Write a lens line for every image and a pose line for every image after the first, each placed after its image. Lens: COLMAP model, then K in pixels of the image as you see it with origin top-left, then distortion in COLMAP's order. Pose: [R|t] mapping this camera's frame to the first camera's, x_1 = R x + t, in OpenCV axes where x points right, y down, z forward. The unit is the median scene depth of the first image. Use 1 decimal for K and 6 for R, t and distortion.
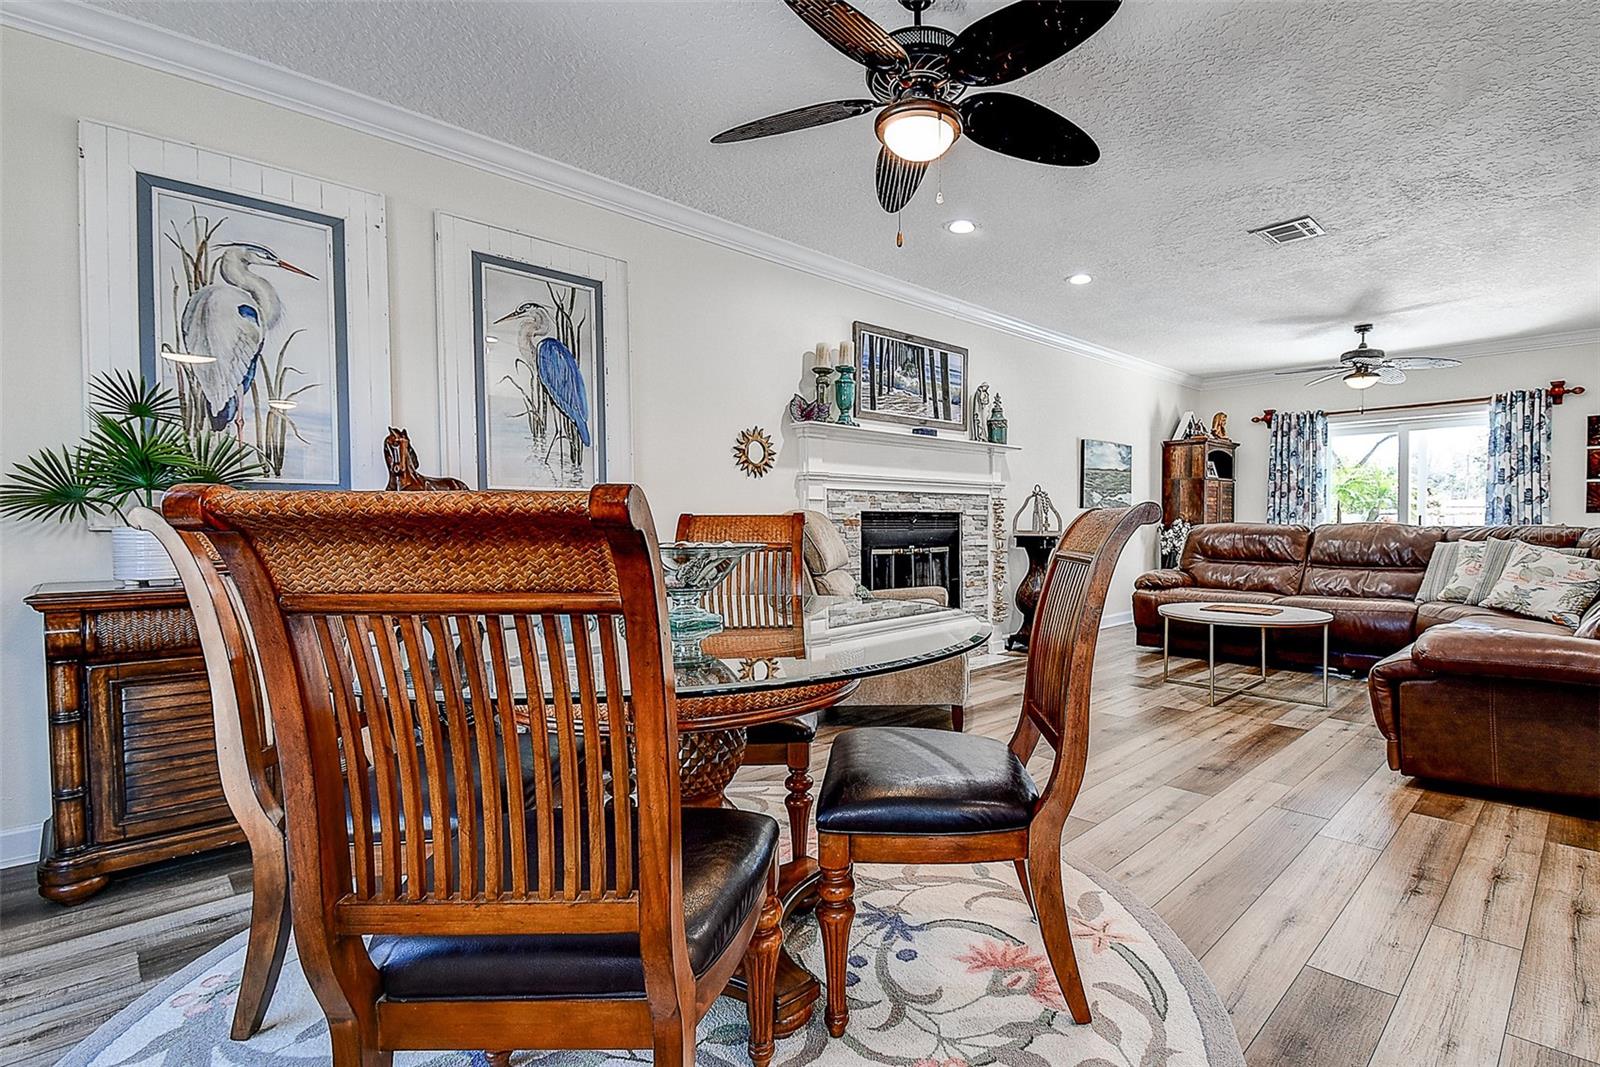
lens RADIAL K [[758.9, 0, 883.4], [0, 758.9, 536.1], [0, 0, 1]] dist [0.028724, -0.014920]
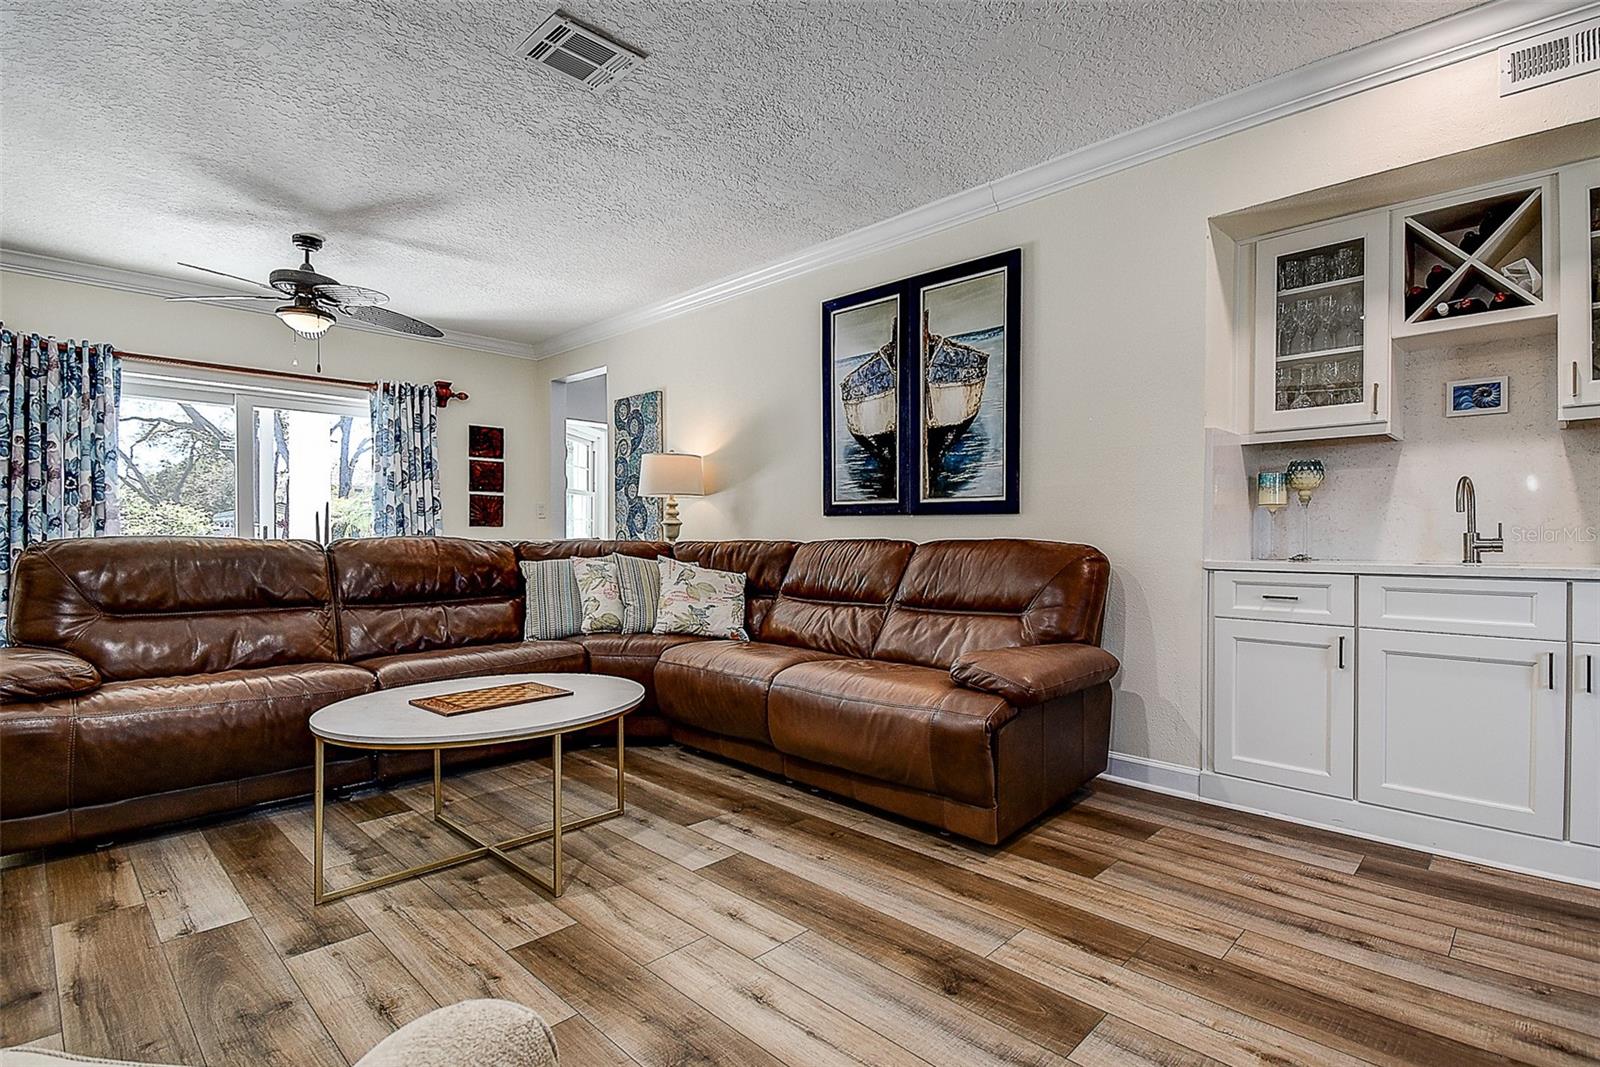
lens RADIAL K [[758.9, 0, 883.4], [0, 758.9, 536.1], [0, 0, 1]] dist [0.028724, -0.014920]
pose [[-0.051779, 0.000278, 0.998659, -0.069344], [0.017845, 0.999841, 0.000647, -0.010782], [-0.998499, 0.017854, -0.051776, 0.617611]]
